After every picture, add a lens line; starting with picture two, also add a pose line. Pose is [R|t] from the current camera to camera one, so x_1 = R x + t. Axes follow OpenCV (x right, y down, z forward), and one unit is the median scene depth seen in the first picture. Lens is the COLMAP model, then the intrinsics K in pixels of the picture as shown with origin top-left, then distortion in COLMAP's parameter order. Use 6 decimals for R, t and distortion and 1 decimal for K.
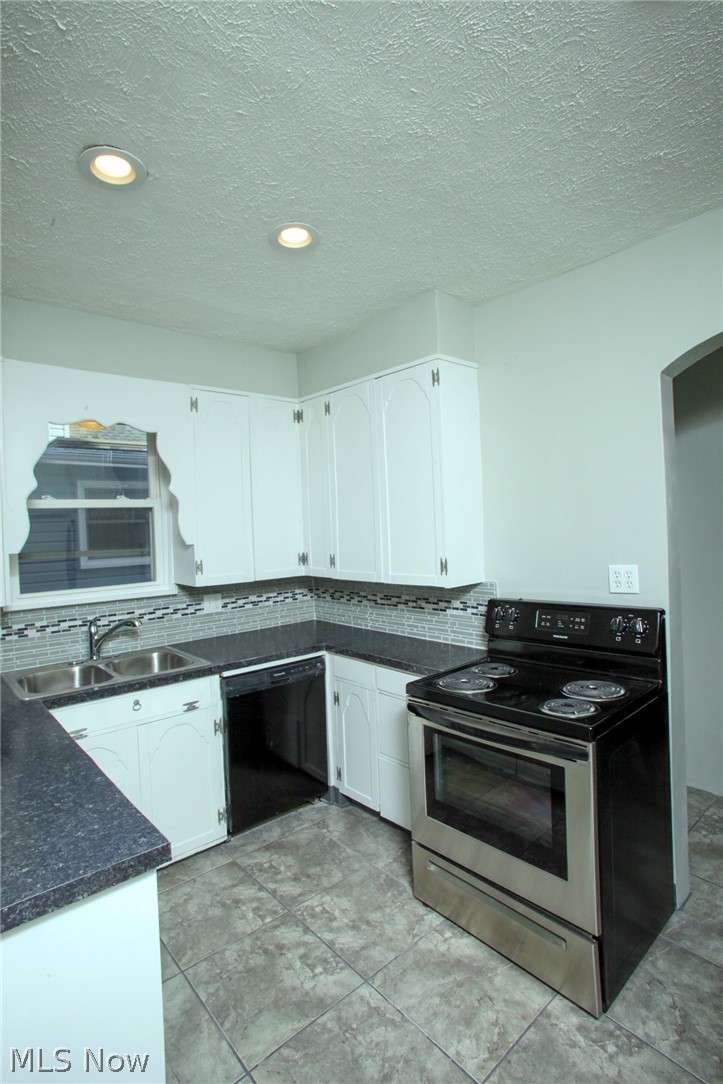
lens RADIAL K [[540.6, 0, 325.5], [0, 540.6, 522.6], [0, 0, 1]] dist [-0.067964, 0.031930]
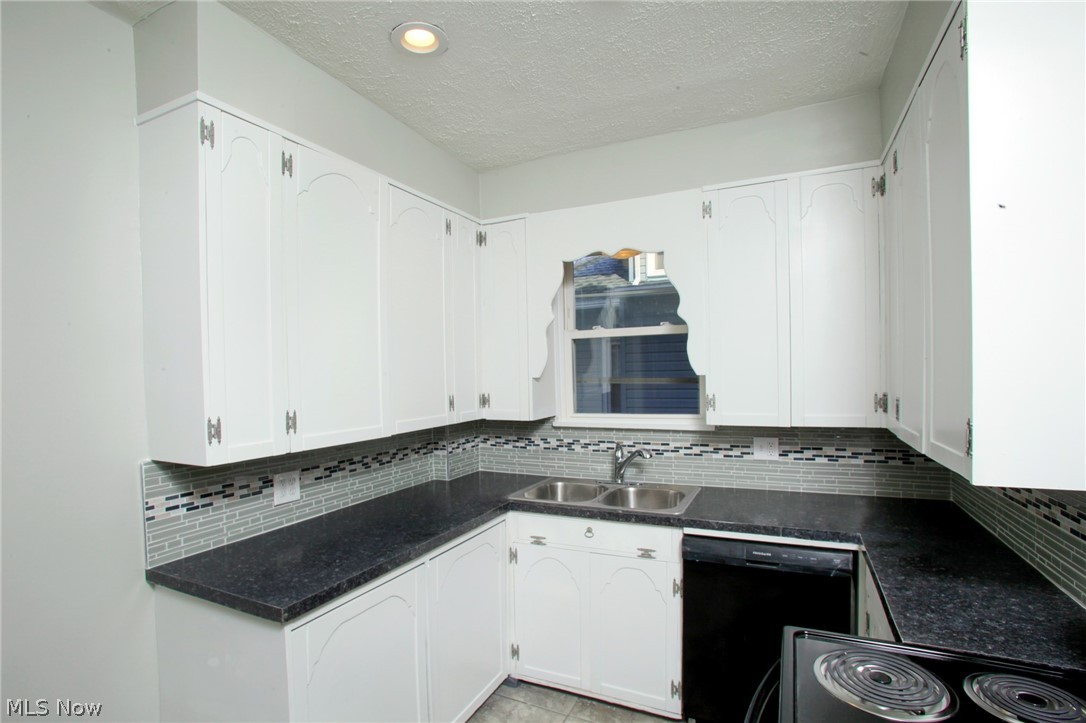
lens RADIAL K [[541.6, 0, 530.3], [0, 541.6, 378.1], [0, 0, 1]] dist [-0.067964, 0.031930]
pose [[0.417707, 0.040172, -0.907693, 0.464501], [0.015336, 0.998568, 0.051252, -0.003567], [0.908452, -0.035328, 0.416493, 0.435508]]
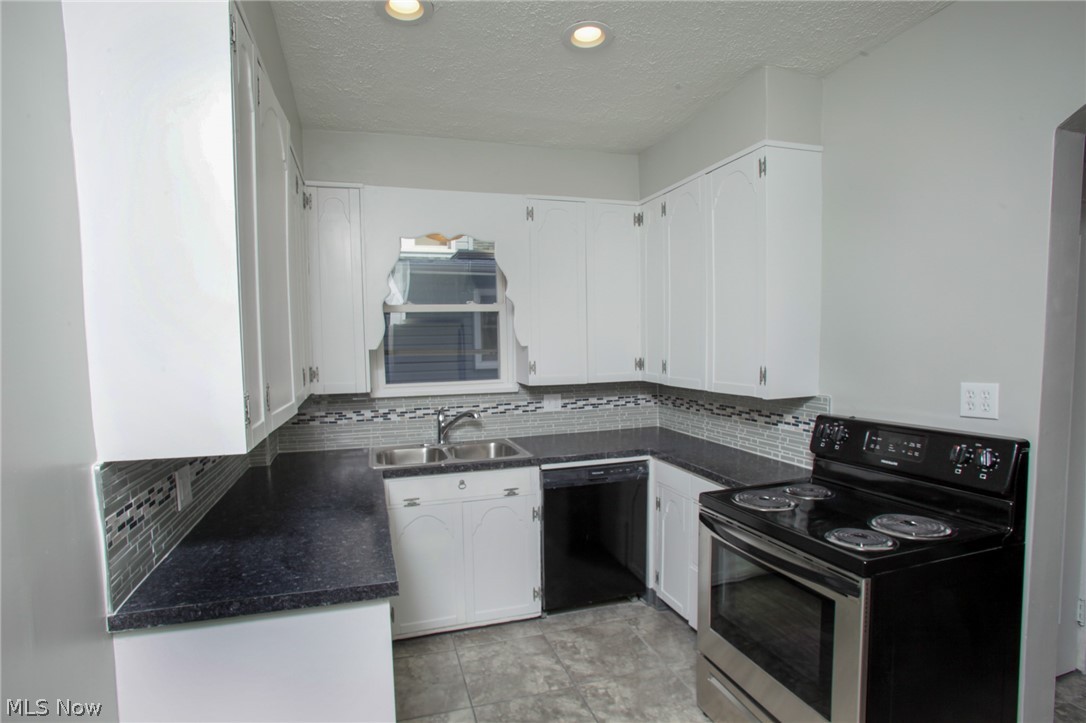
lens RADIAL K [[541.6, 0, 525.9], [0, 541.6, 374.2], [0, 0, 1]] dist [-0.067964, 0.031930]
pose [[0.923446, 0.043182, -0.381291, 0.185405], [-0.012265, 0.996462, 0.083147, 0.007135], [0.383532, -0.072105, 0.920708, -0.000126]]
